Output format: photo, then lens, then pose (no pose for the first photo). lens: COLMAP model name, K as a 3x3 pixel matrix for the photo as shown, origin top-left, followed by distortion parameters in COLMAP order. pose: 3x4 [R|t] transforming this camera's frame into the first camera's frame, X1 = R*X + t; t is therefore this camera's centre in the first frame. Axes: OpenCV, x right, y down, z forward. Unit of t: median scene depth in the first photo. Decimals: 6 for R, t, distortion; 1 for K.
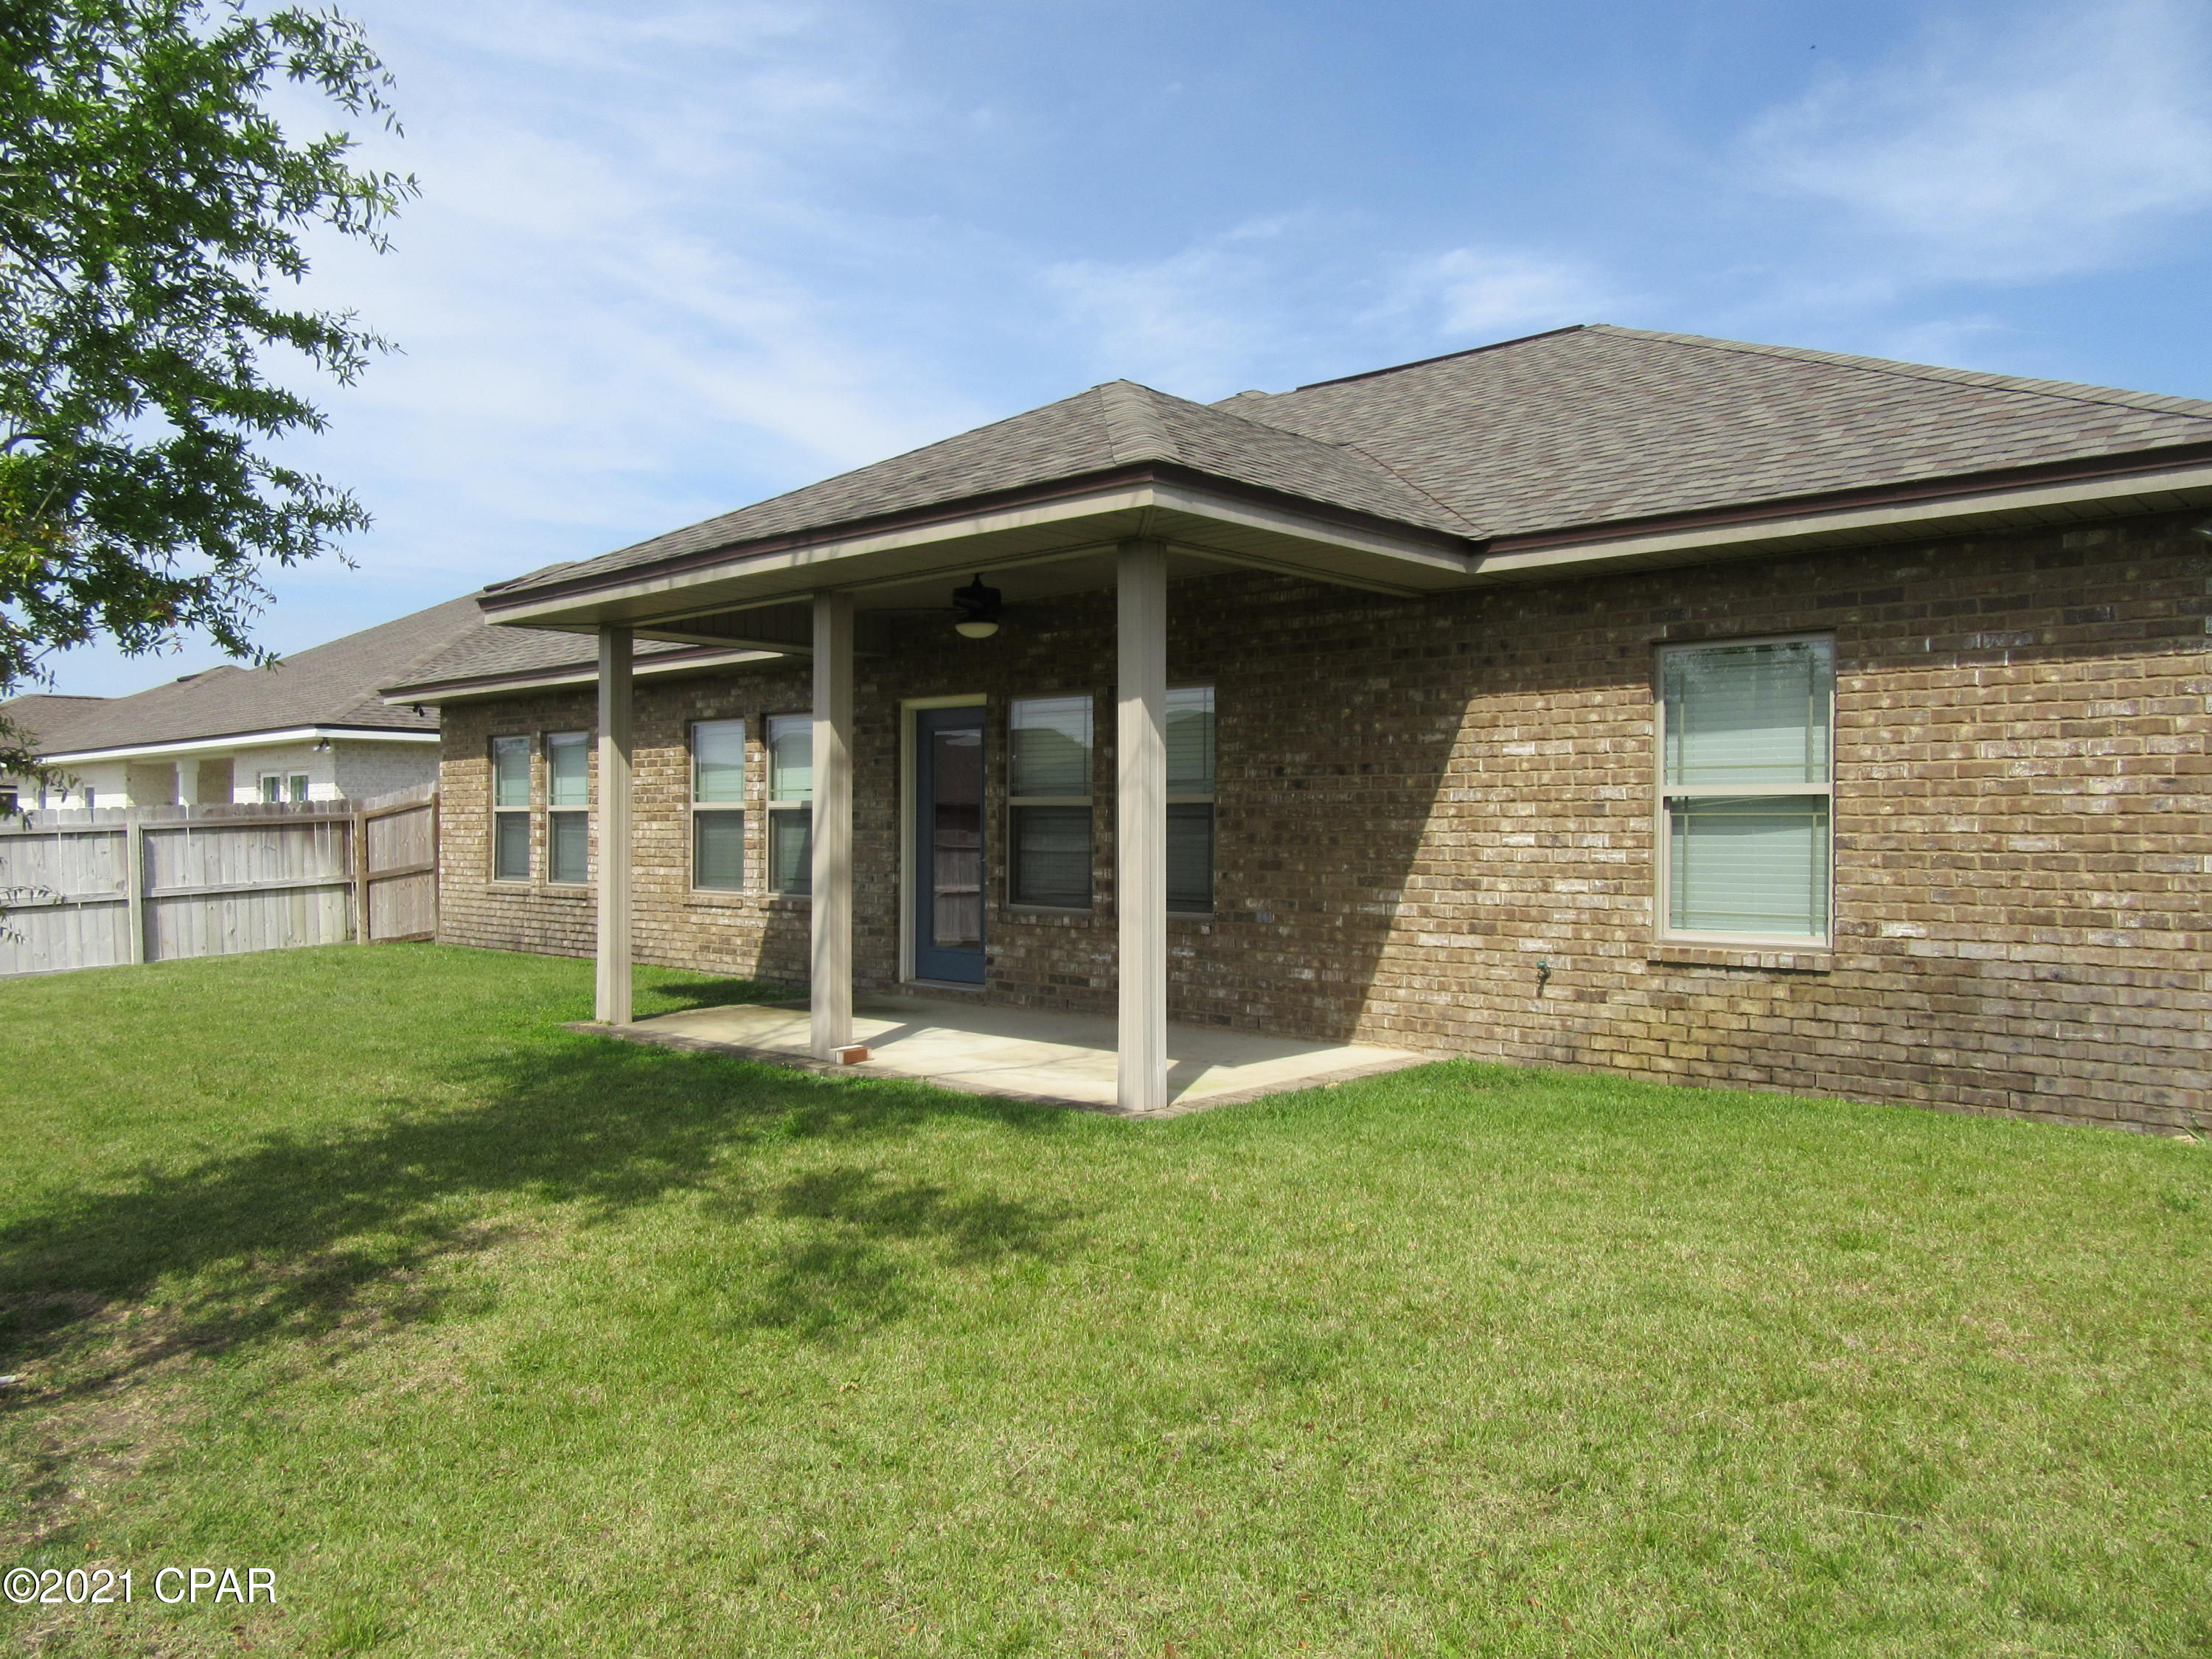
lens RADIAL K [[1639.6, 0, 1106.0], [0, 1639.6, 829.5], [0, 0, 1]] dist [-0.006116, 0.005836]
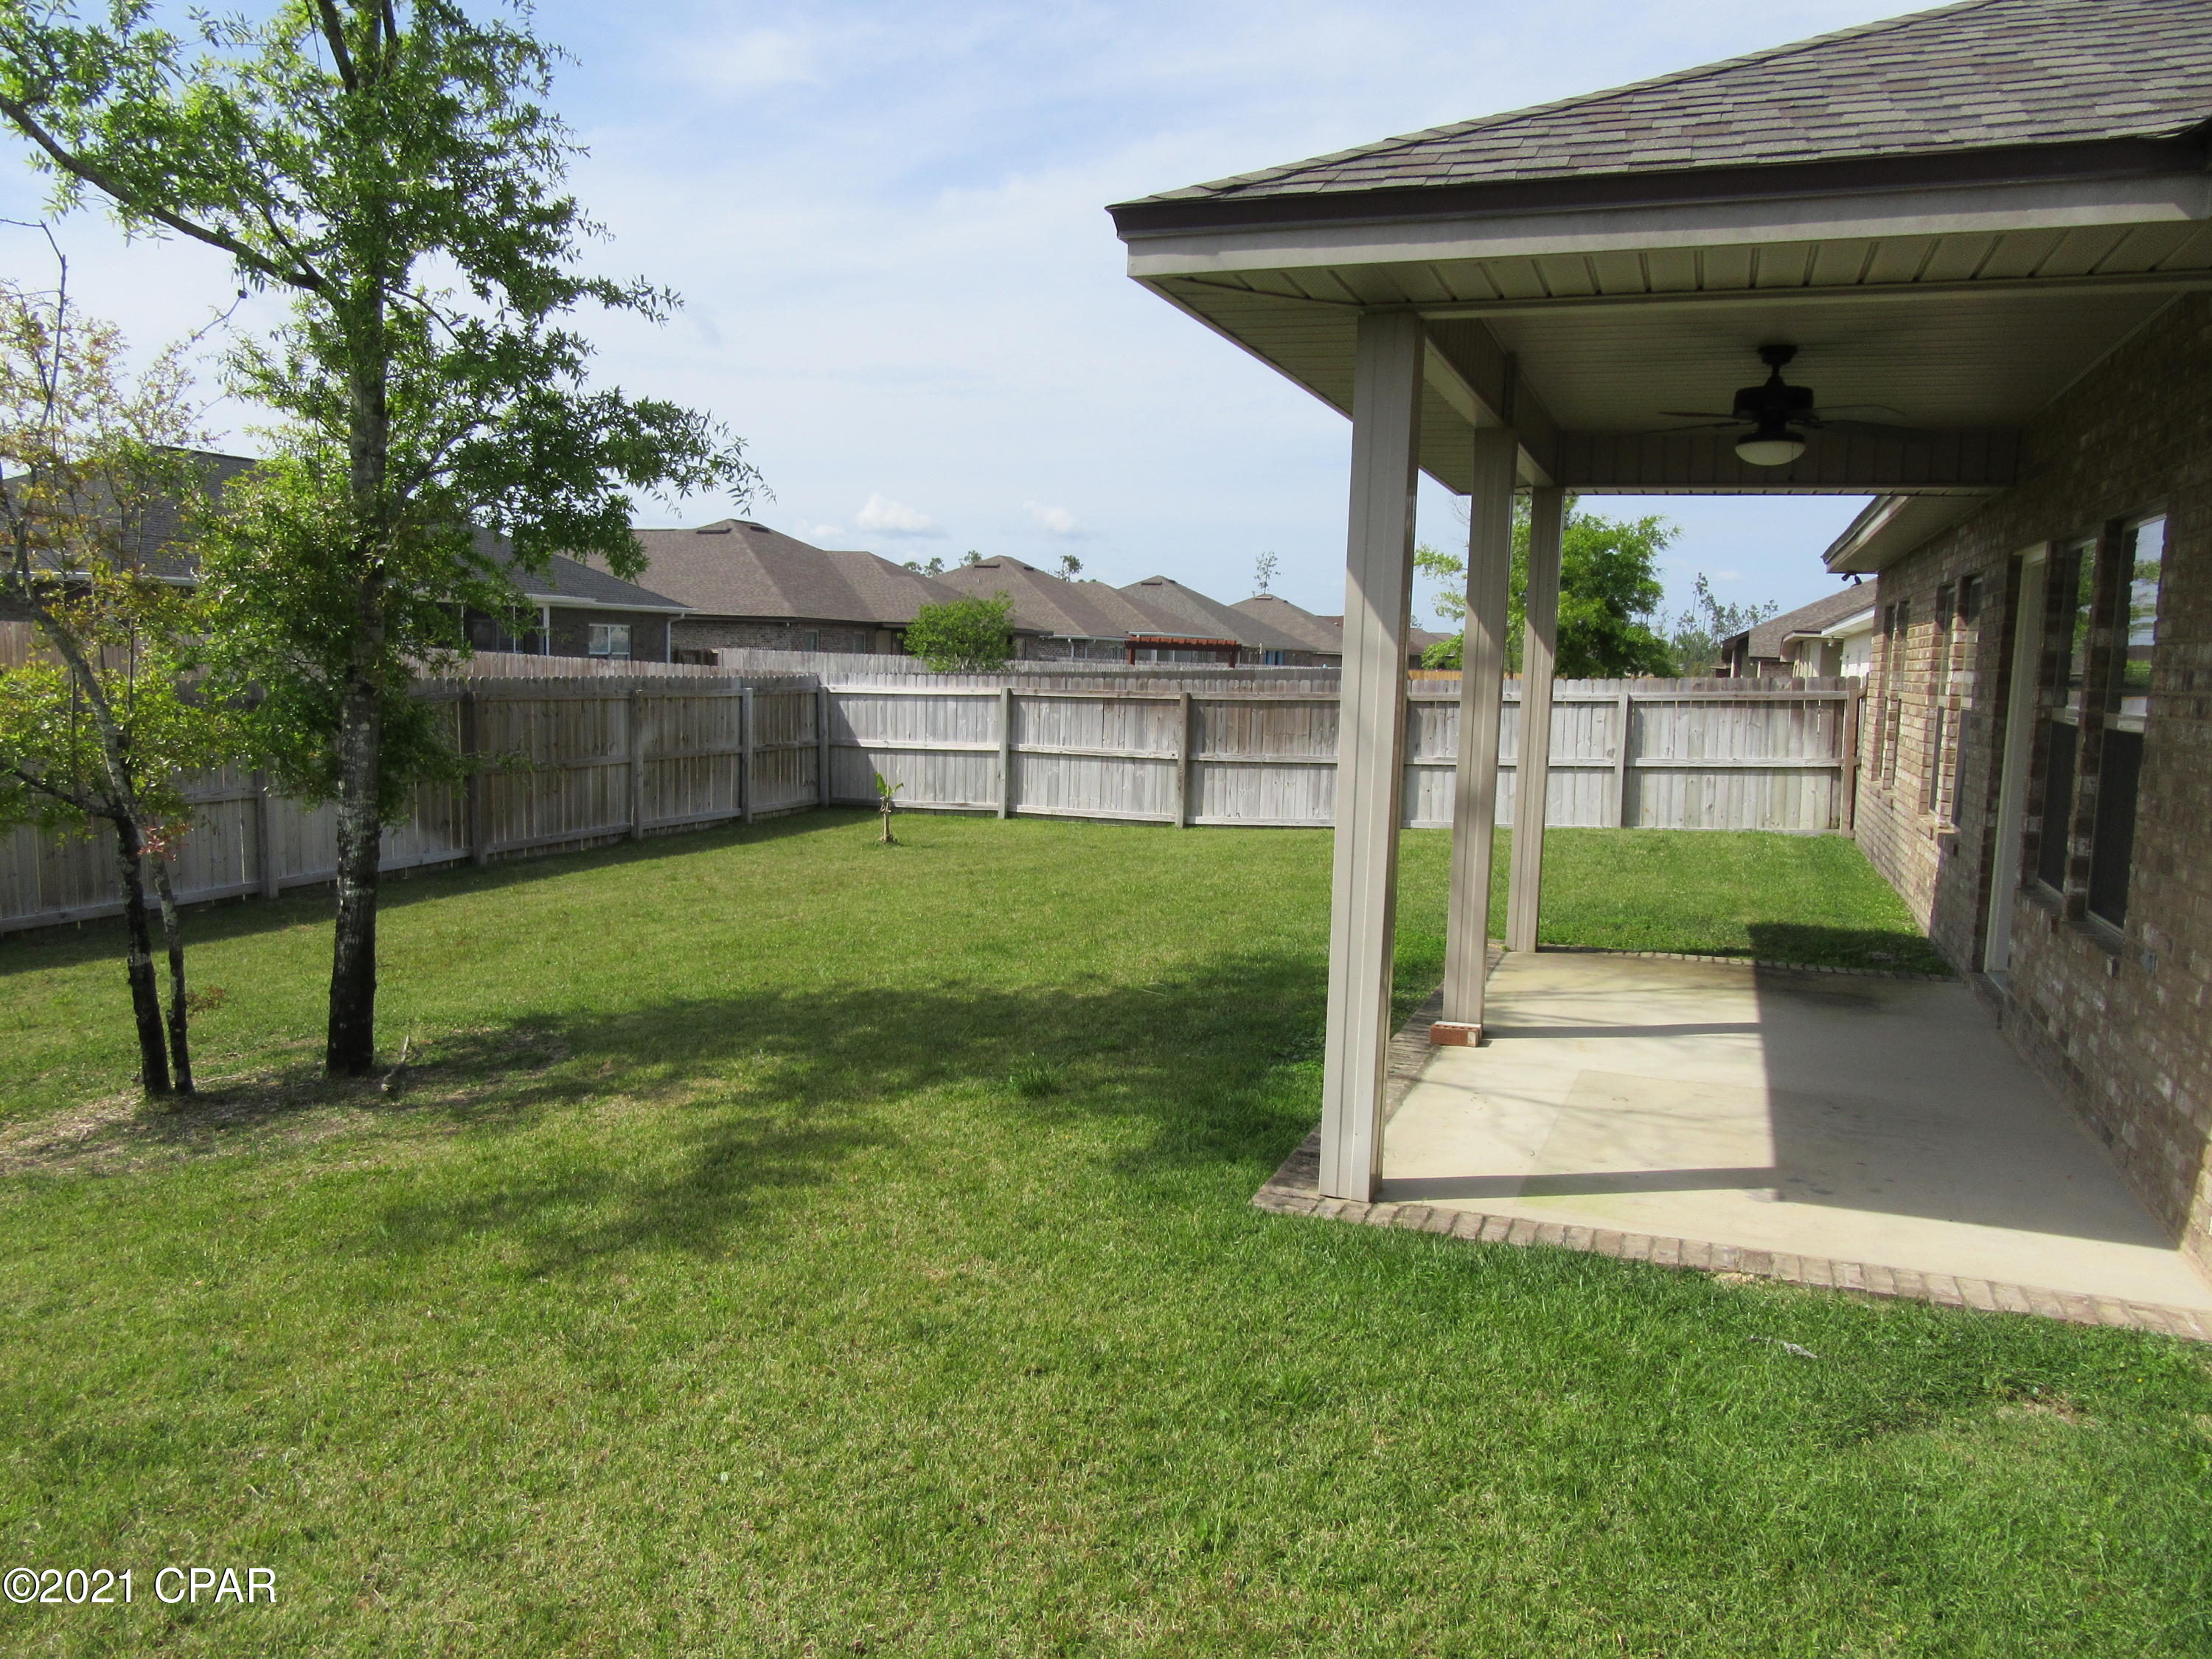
lens RADIAL K [[1639.6, 0, 1106.0], [0, 1639.6, 829.5], [0, 0, 1]] dist [-0.006116, 0.005836]
pose [[0.422302, 0.111724, -0.899544, 0.217545], [-0.037827, 0.993683, 0.105658, -0.016086], [0.905666, -0.010593, 0.423861, 0.245266]]
